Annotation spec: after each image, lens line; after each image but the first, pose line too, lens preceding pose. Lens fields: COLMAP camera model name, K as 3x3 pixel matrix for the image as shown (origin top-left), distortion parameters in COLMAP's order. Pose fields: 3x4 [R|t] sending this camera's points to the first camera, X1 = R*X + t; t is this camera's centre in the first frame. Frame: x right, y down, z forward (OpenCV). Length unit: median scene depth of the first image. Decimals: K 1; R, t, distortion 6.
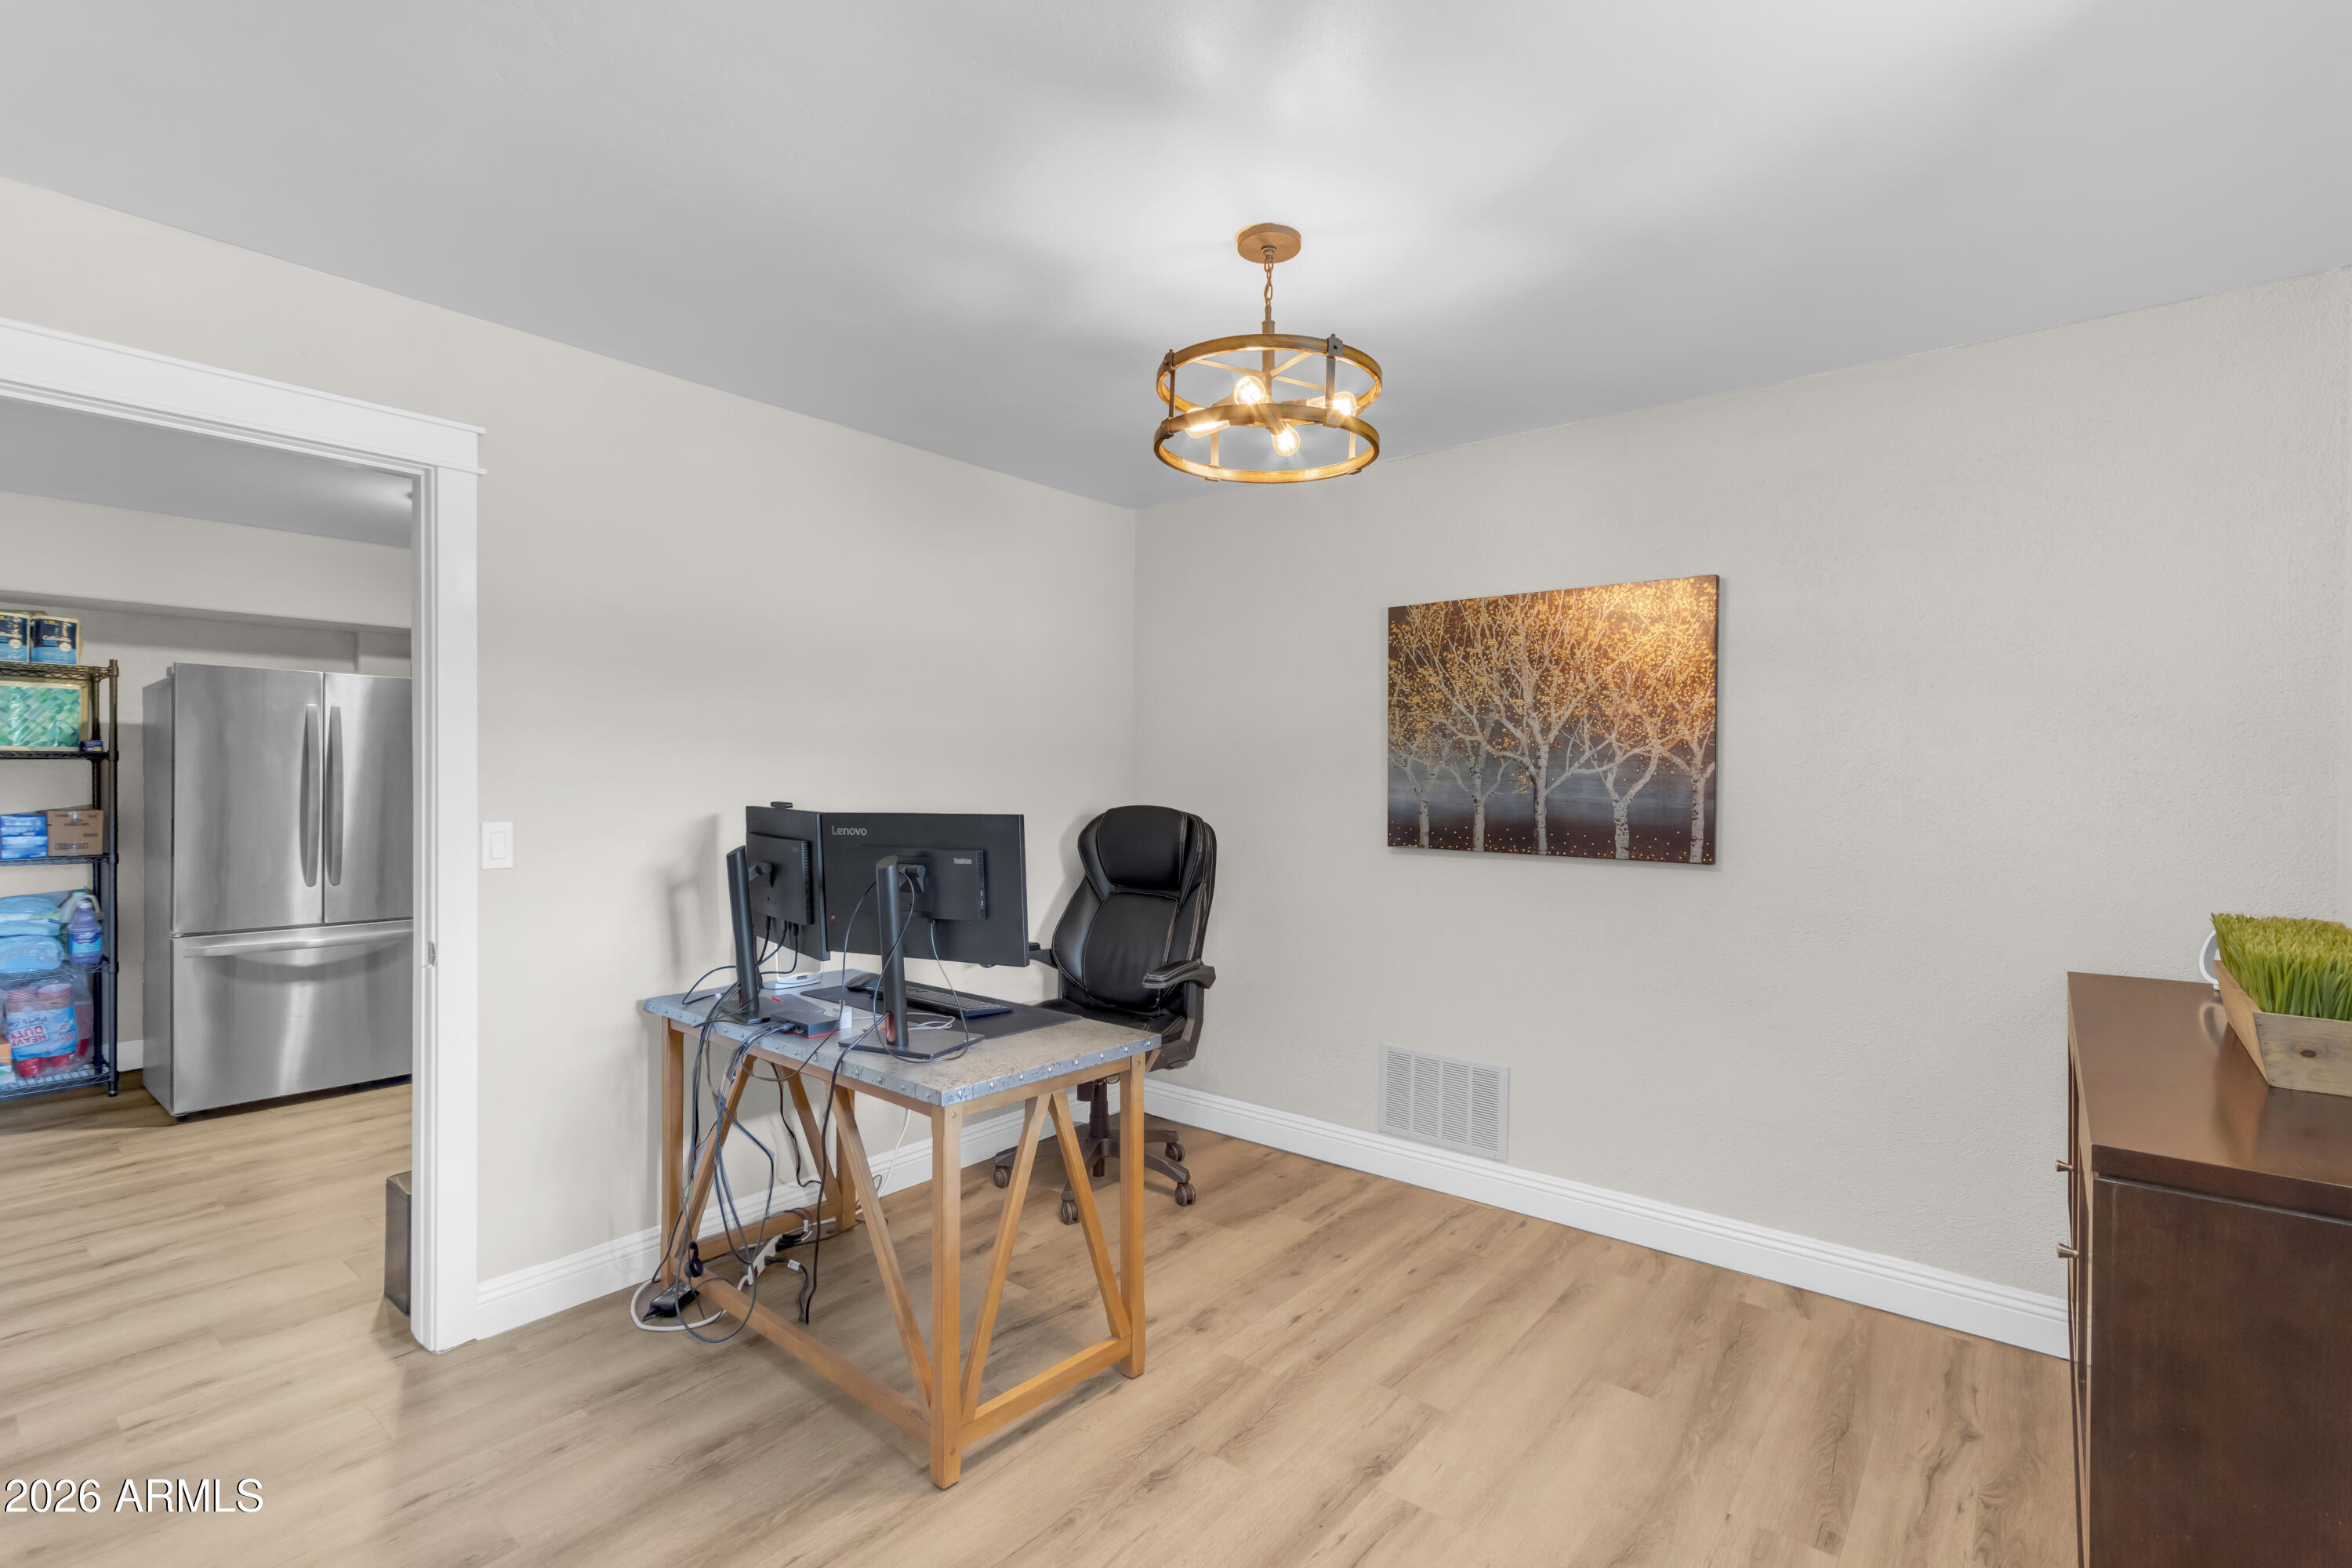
lens RADIAL K [[1074.9, 0, 1179.5], [0, 1074.9, 772.1], [0, 0, 1]] dist [0.003764, 0.000090]
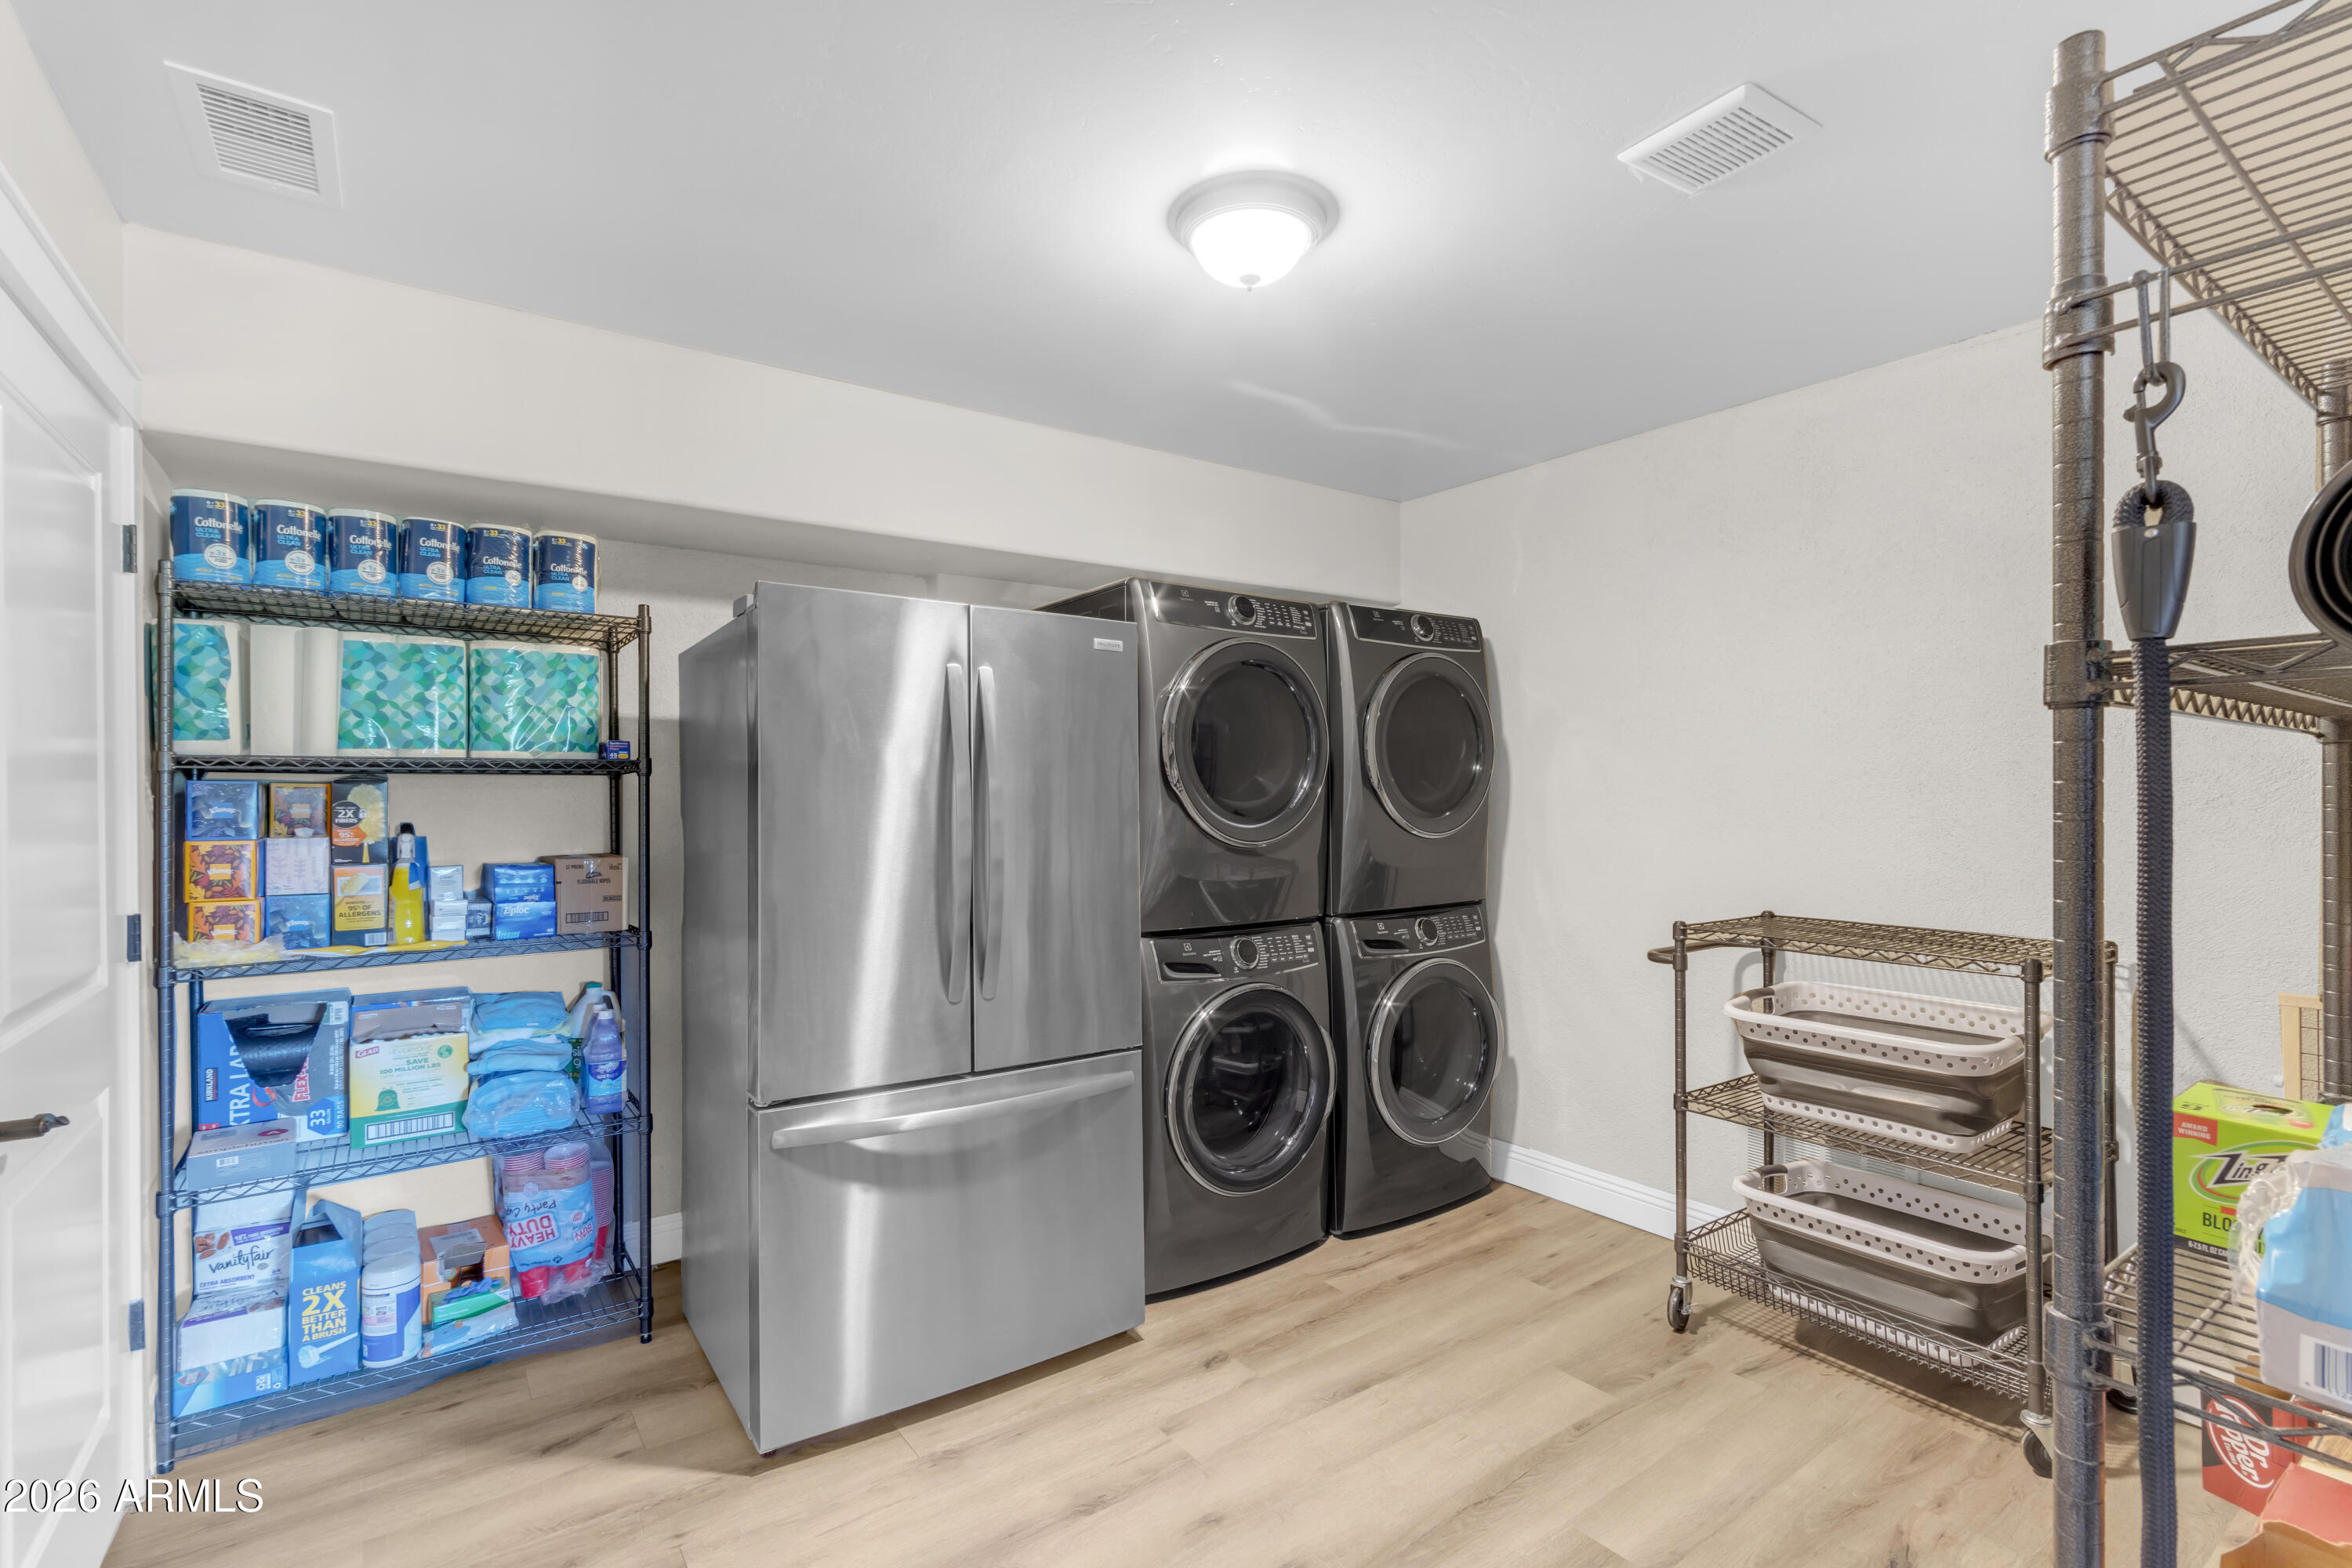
lens RADIAL K [[1074.9, 0, 1169.8], [0, 1074.9, 797.9], [0, 0, 1]] dist [0.003764, 0.000090]
pose [[0.968046, -0.009442, -0.250595, -0.561251], [0.008168, 0.999948, -0.006126, 0.008375], [0.250640, 0.003883, 0.968073, 0.499943]]
